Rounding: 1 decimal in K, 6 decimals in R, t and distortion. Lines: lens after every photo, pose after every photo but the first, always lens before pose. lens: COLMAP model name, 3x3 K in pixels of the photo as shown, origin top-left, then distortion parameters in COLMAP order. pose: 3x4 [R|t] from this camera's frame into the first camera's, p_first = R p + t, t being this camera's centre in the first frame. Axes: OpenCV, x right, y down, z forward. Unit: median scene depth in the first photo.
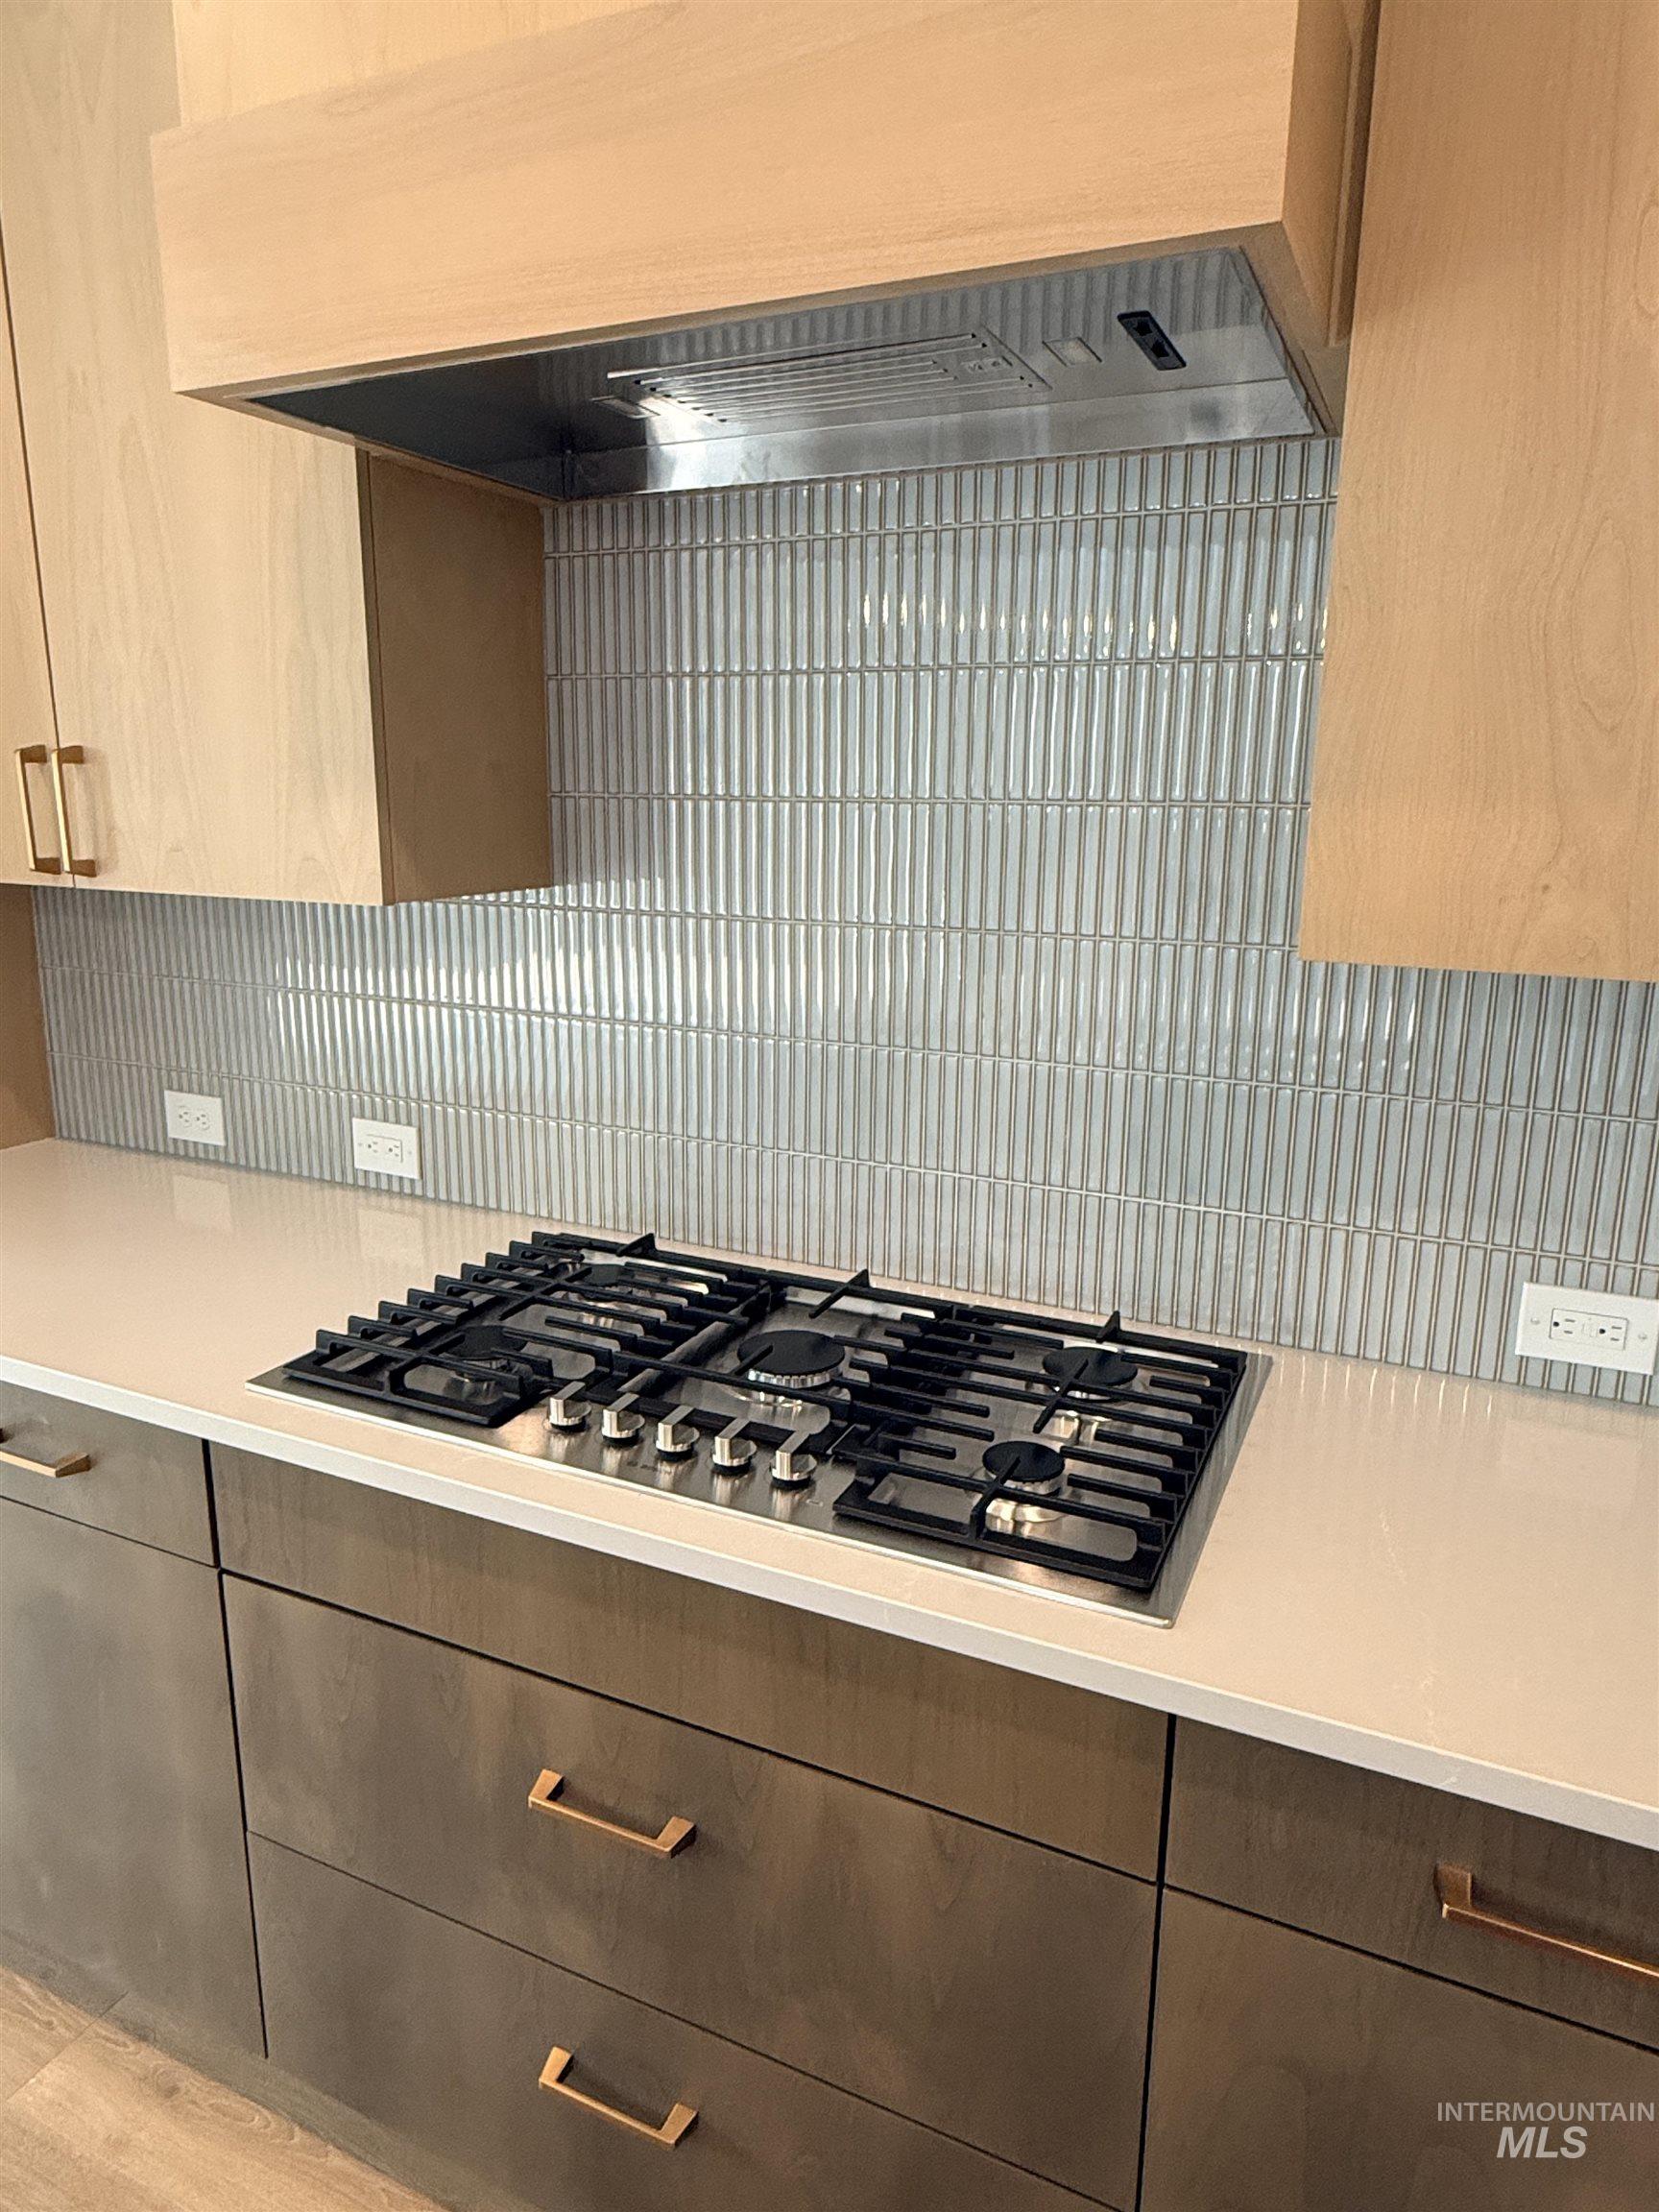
lens RADIAL K [[1373.7, 0, 841.1], [0, 1373.7, 1091.1], [0, 0, 1]] dist [-0.003323, -0.001169]
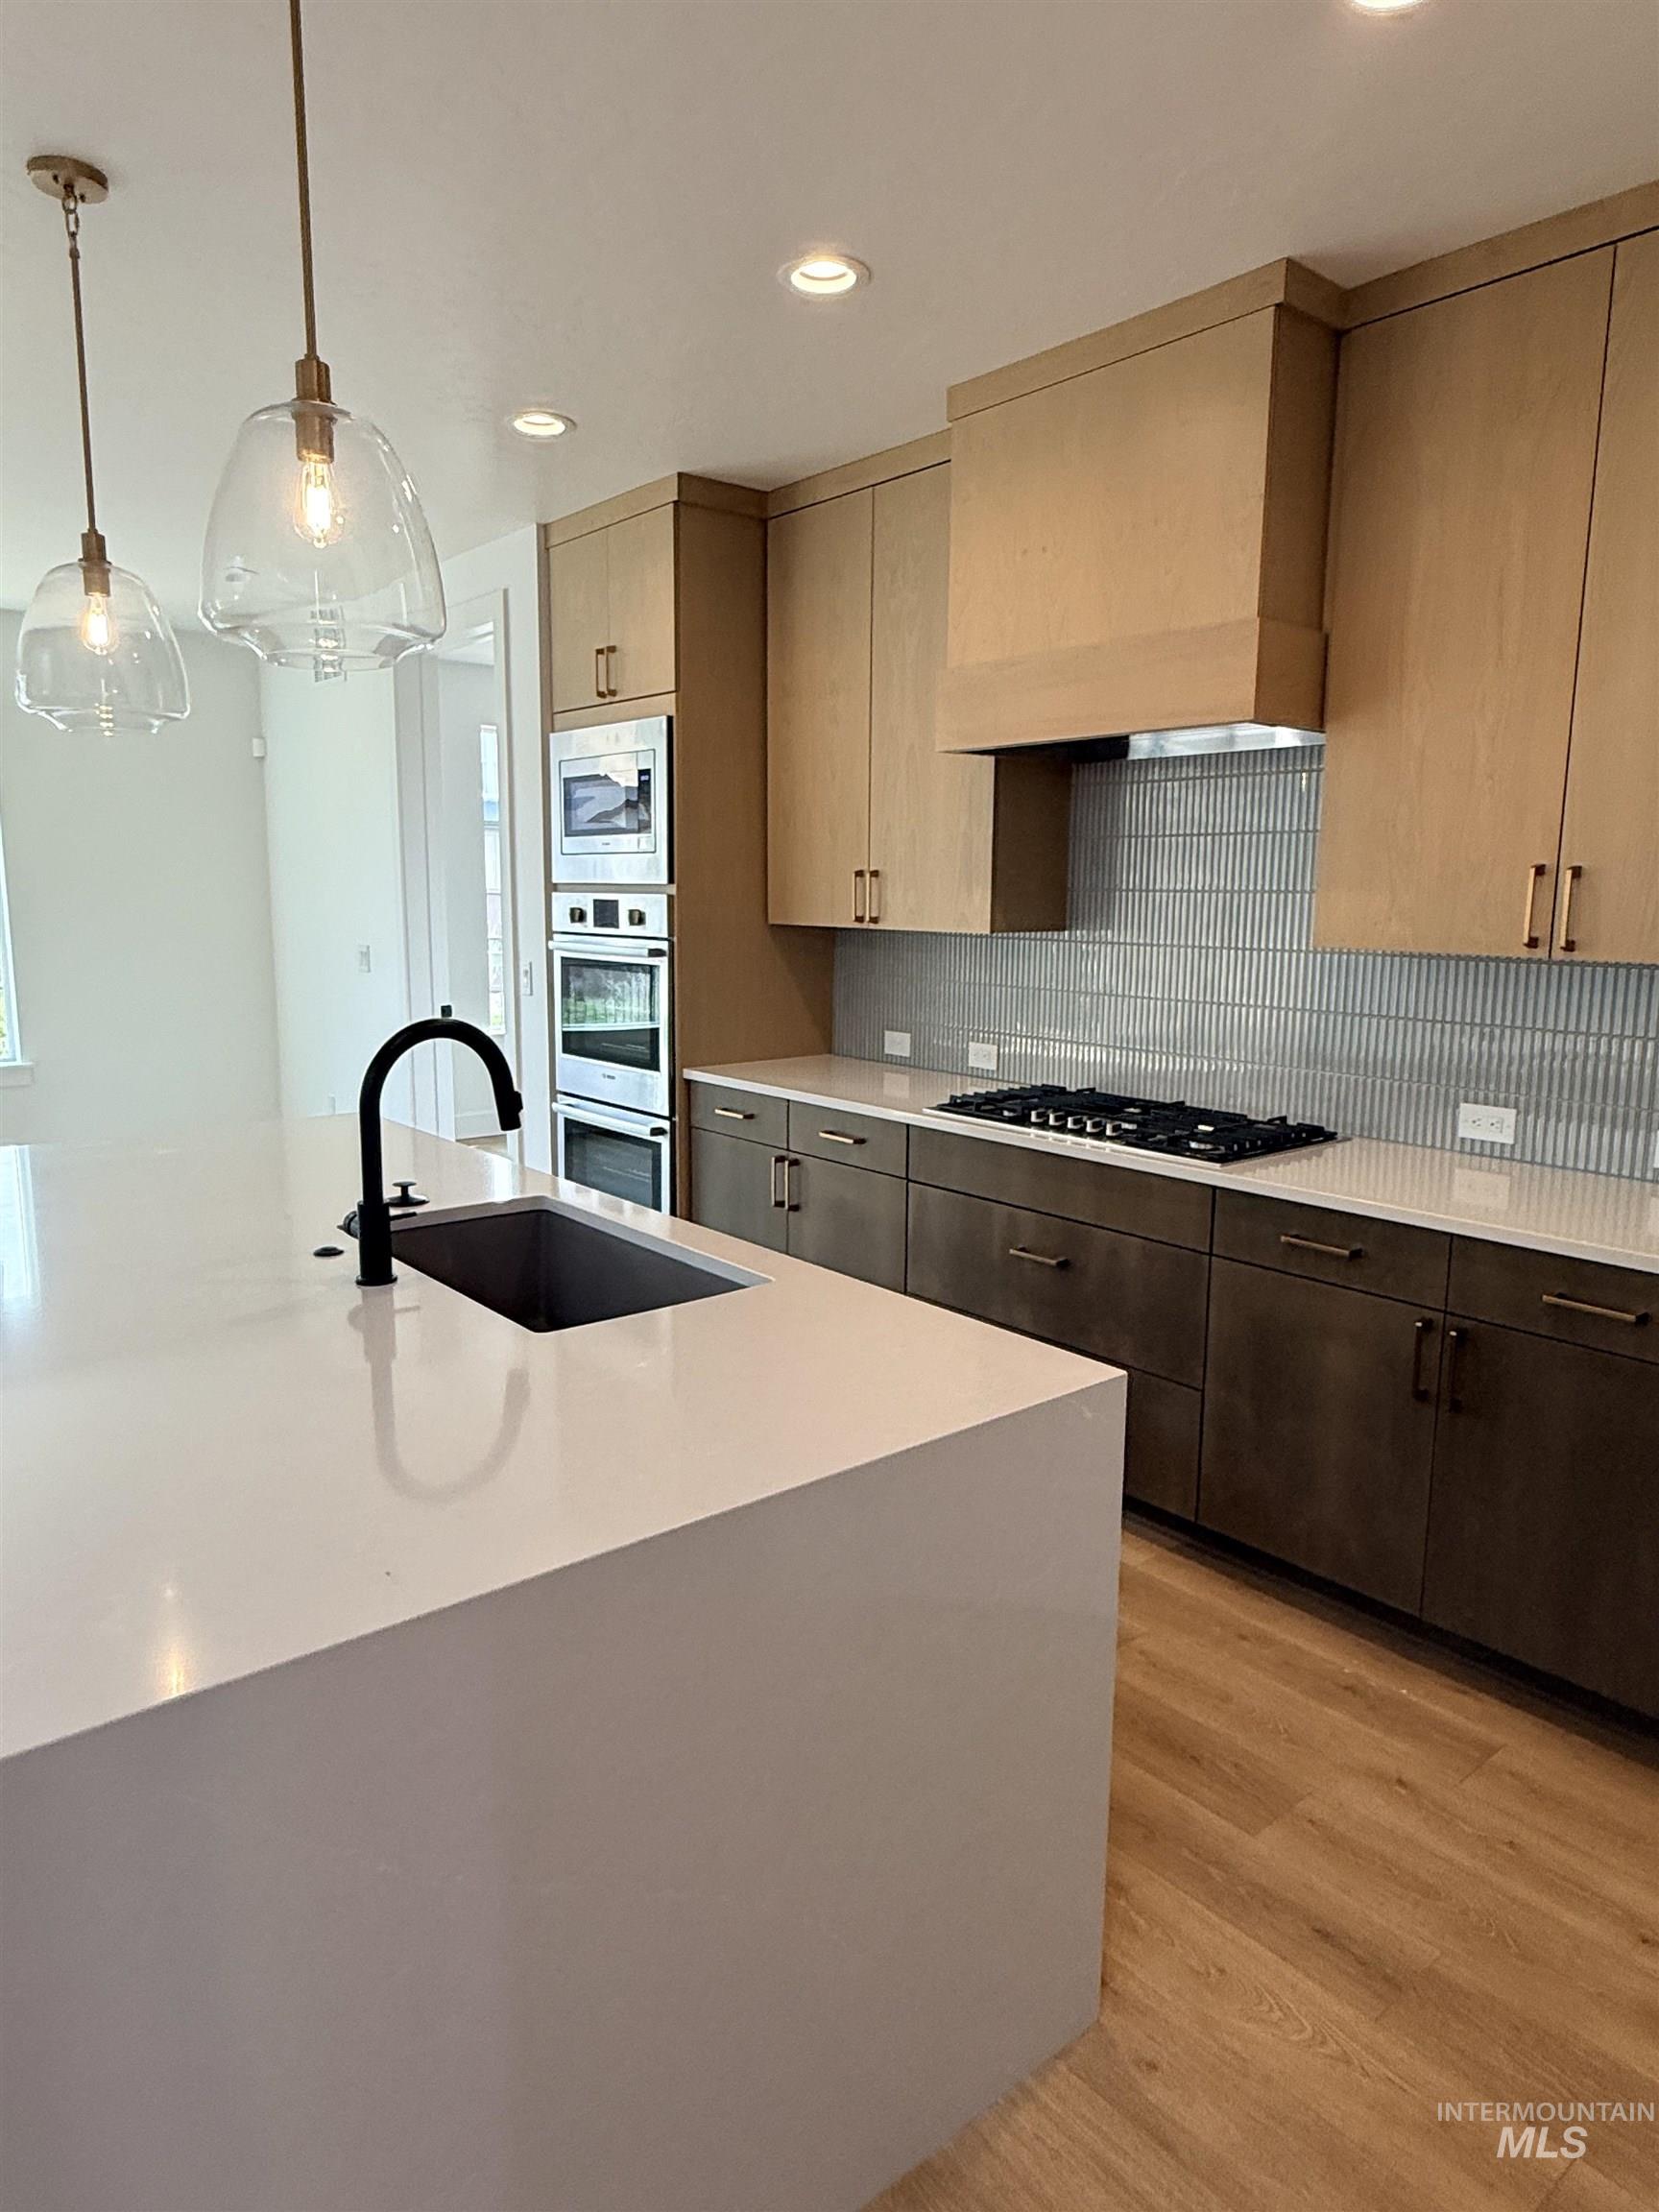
lens RADIAL K [[1373.7, 0, 817.3], [0, 1373.7, 1106.1], [0, 0, 1]] dist [-0.003323, -0.001169]
pose [[0.898125, 0.065393, -0.434852, 0.464458], [-0.093109, 0.994739, -0.042716, 0.296986], [0.429771, 0.078853, 0.899488, -1.283490]]
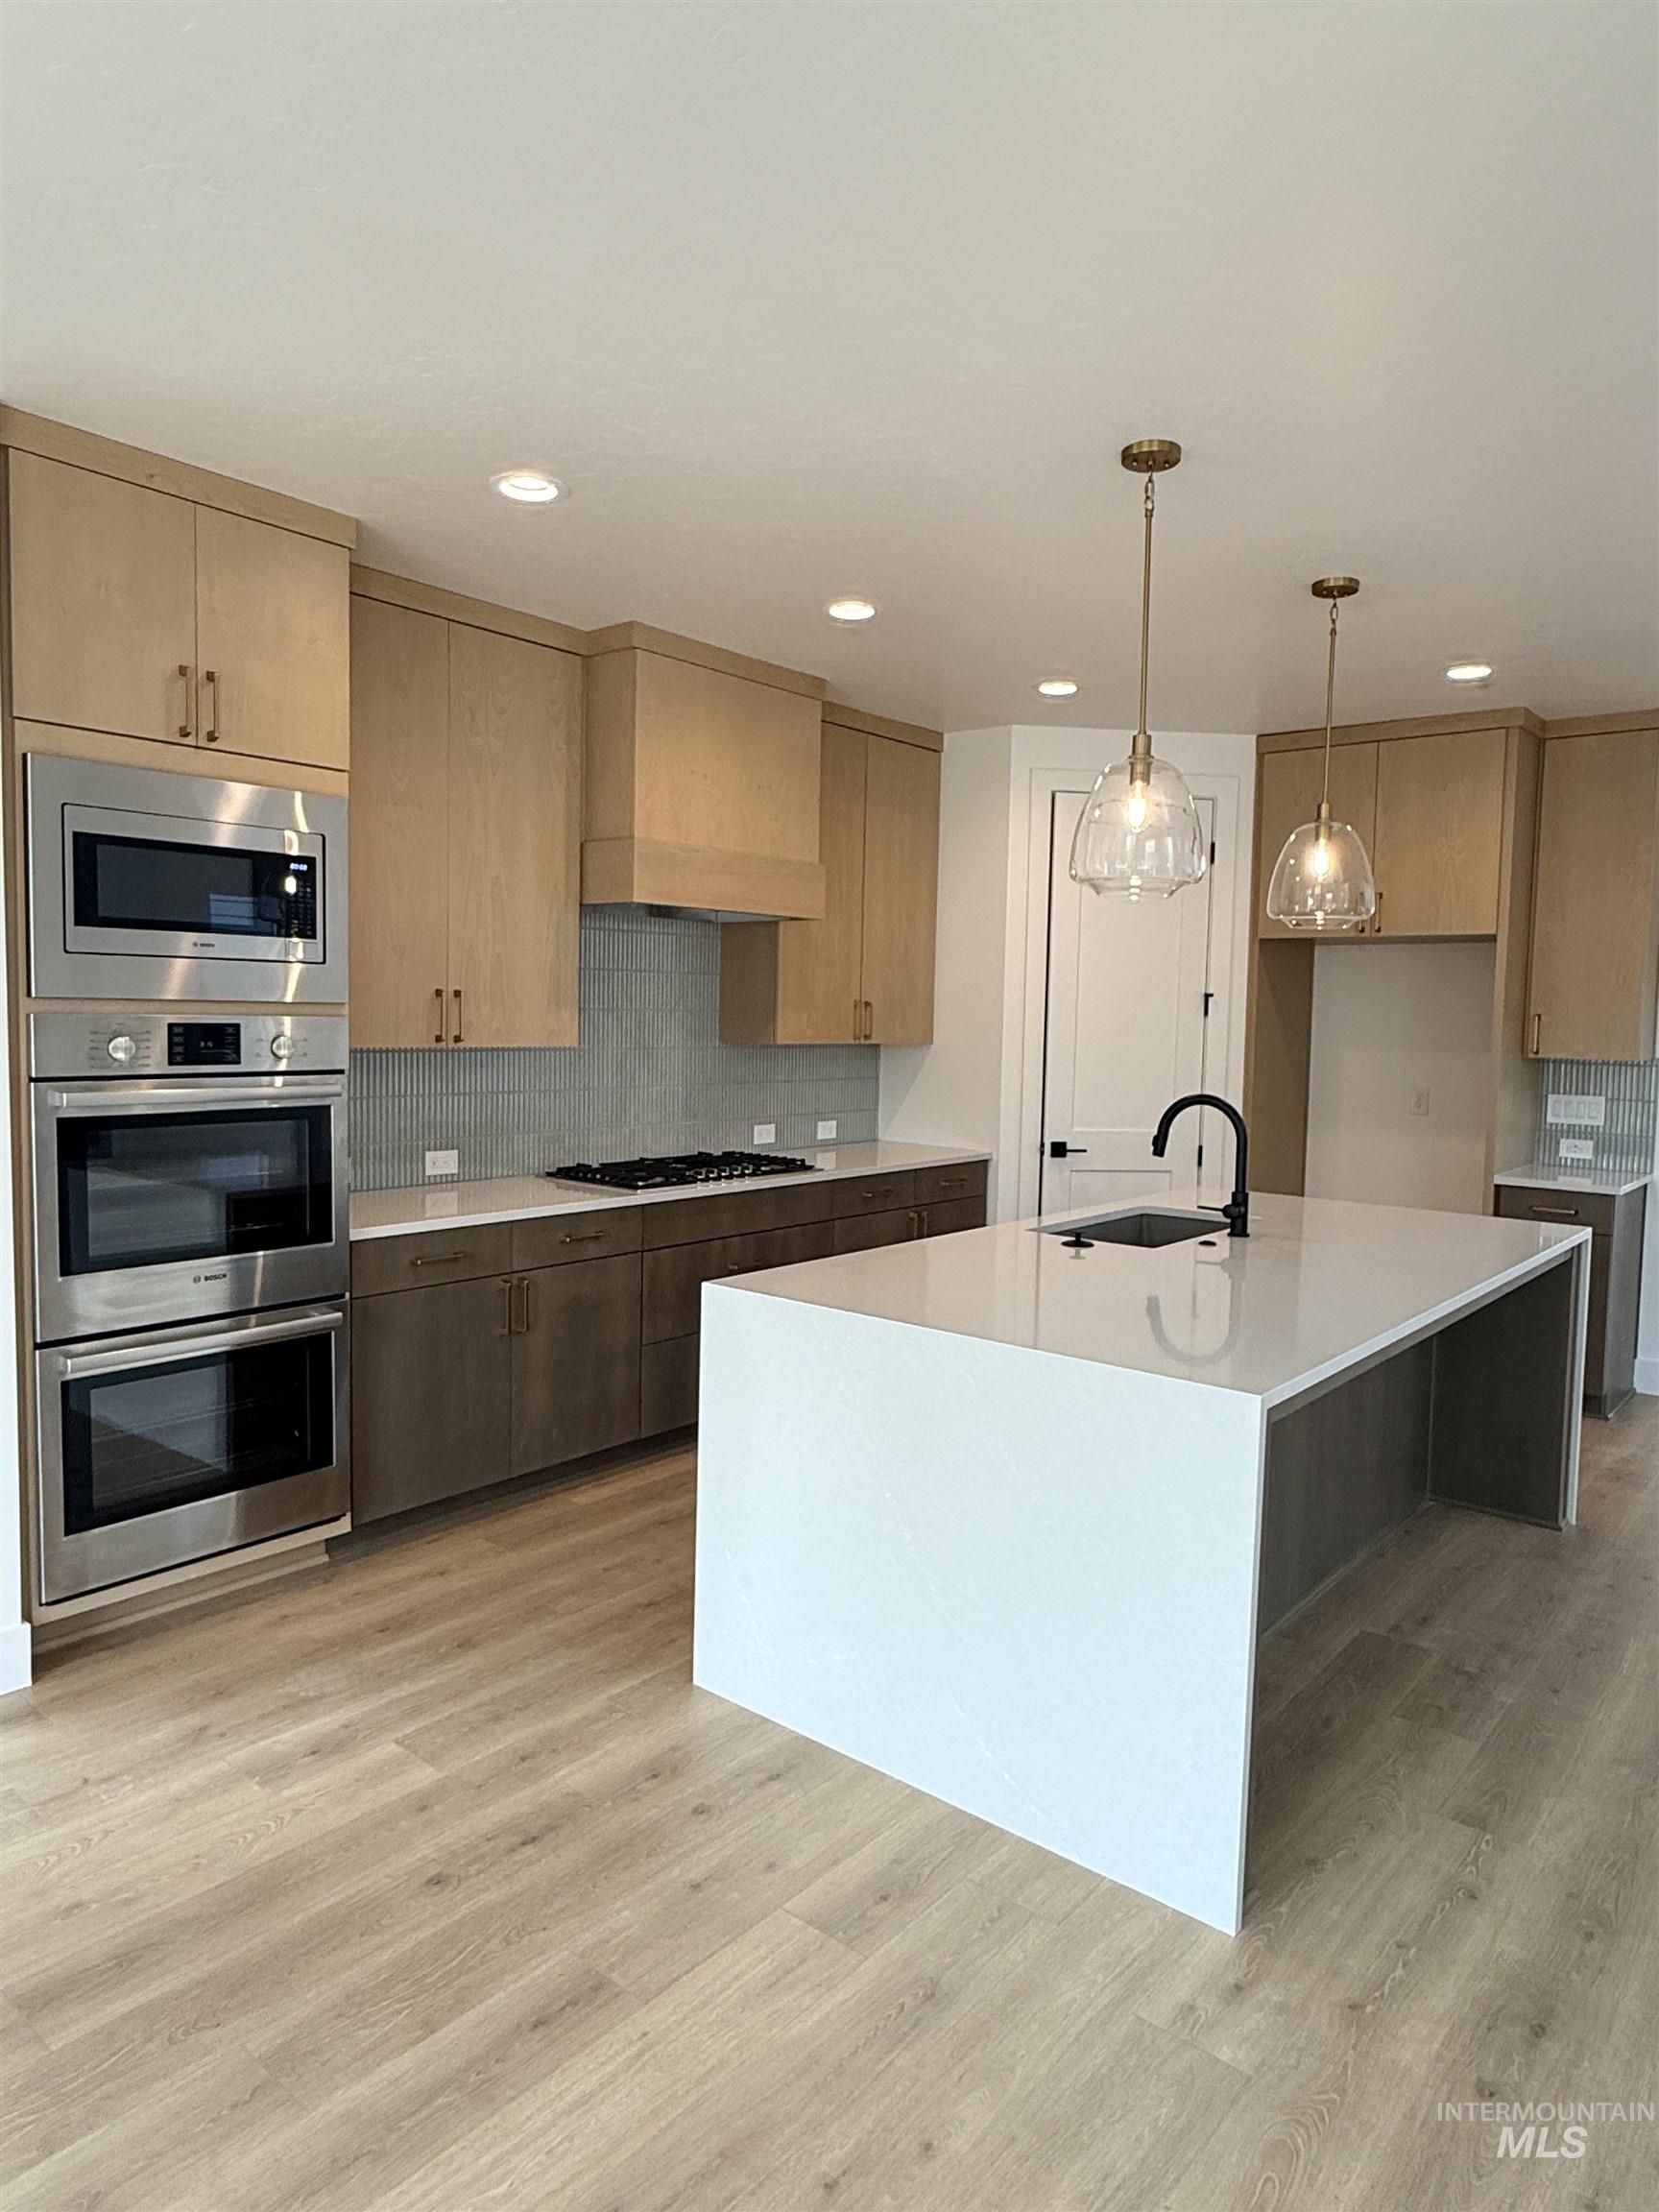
lens RADIAL K [[1373.7, 0, 840.2], [0, 1373.7, 1096.1], [0, 0, 1]] dist [-0.003323, -0.001169]
pose [[0.261060, -0.068503, 0.962889, -2.964578], [0.190392, 0.981539, 0.018211, 0.023413], [-0.946361, 0.178573, 0.269283, -0.303948]]
